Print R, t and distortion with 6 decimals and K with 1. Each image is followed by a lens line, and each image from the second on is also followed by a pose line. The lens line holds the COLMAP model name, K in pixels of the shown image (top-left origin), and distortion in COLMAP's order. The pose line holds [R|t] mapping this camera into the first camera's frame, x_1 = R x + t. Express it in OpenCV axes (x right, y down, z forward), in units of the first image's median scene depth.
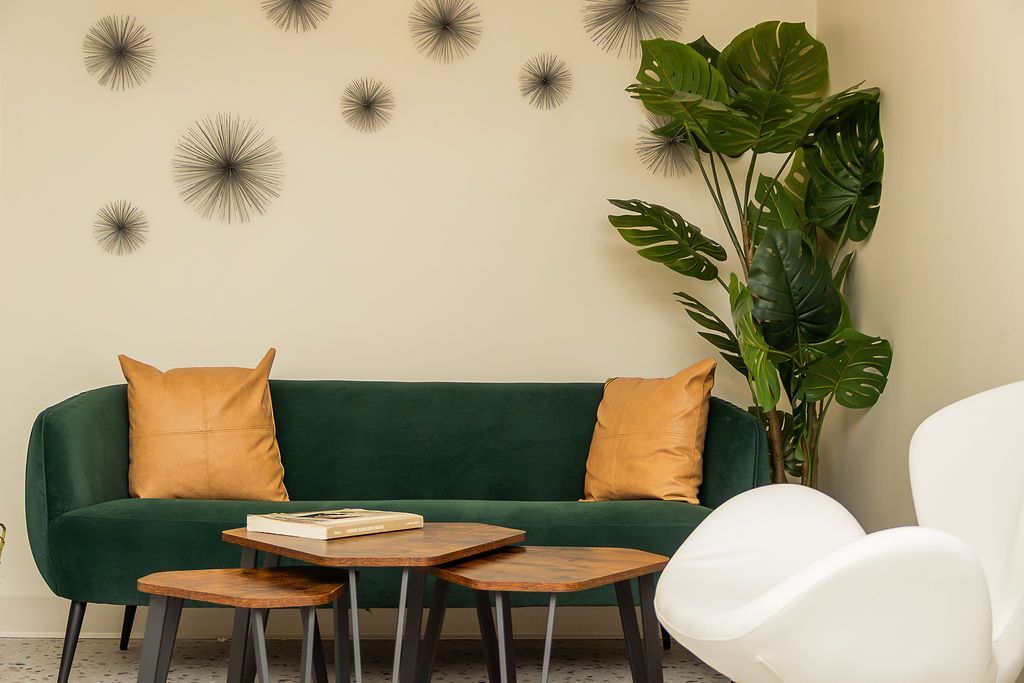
lens RADIAL K [[1597.6, 0, 512.0], [0, 1597.6, 341.5], [0, 0, 1]] dist [0.136973, -0.030820]
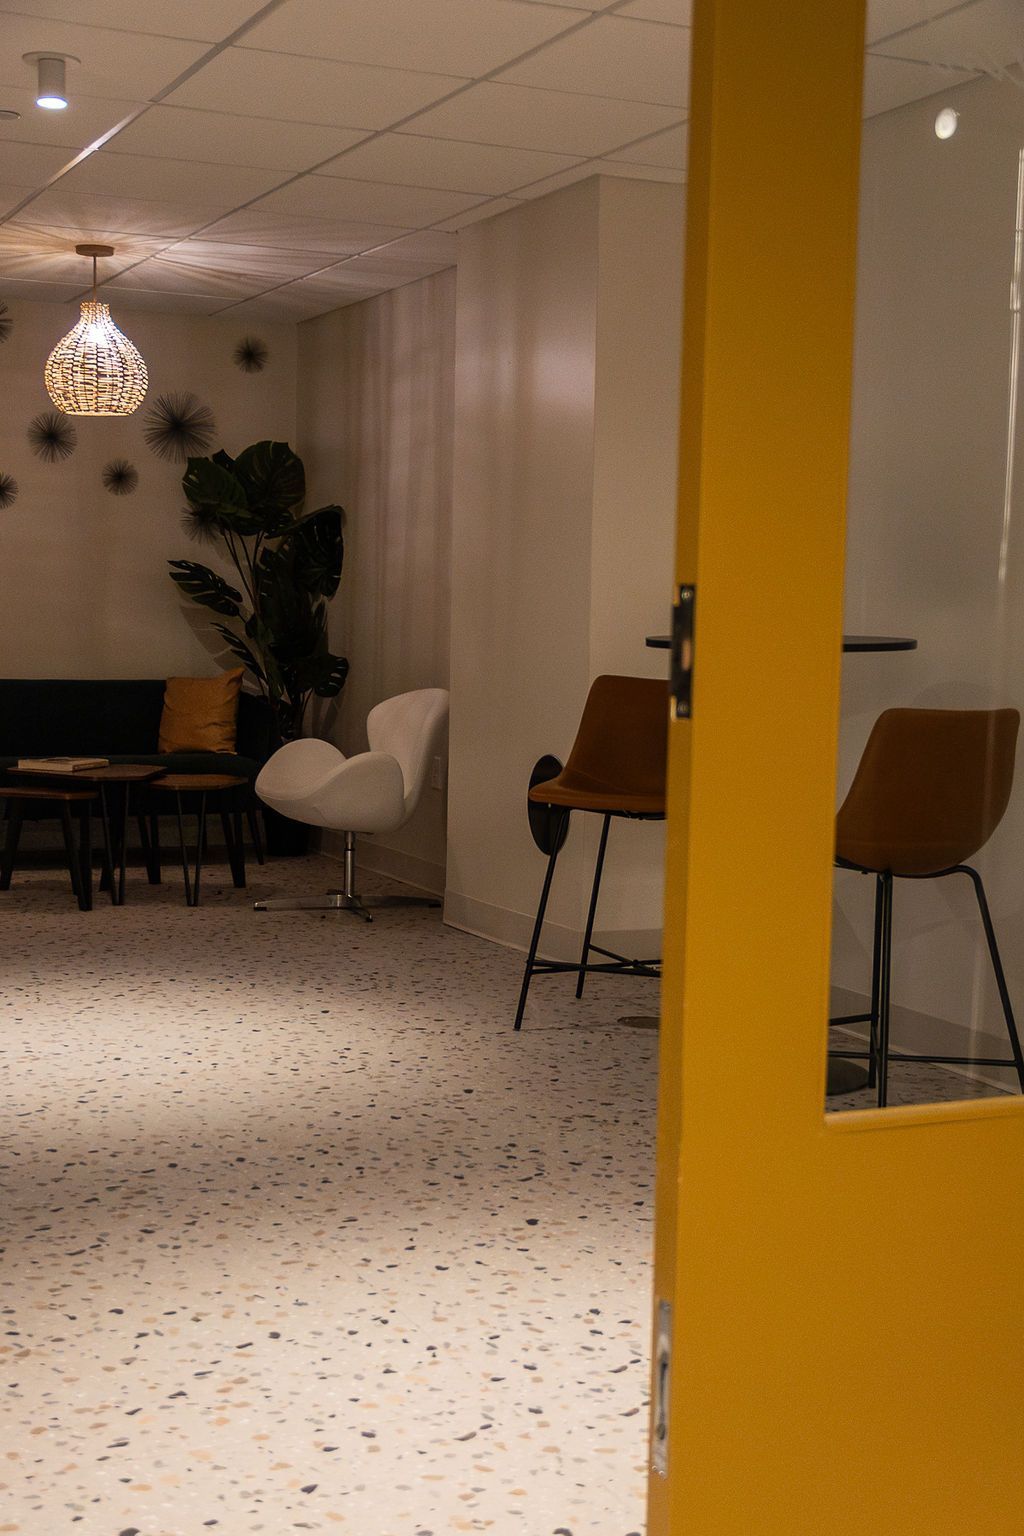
lens RADIAL K [[2061.7, 0, 512.0], [0, 2061.7, 768.0], [0, 0, 1]] dist [0.001120, 0.000196]
pose [[0.944229, -0.017091, 0.328845, -0.294230], [-0.012413, 0.996095, 0.087413, -0.070798], [-0.329054, -0.086620, 0.940330, -1.032781]]
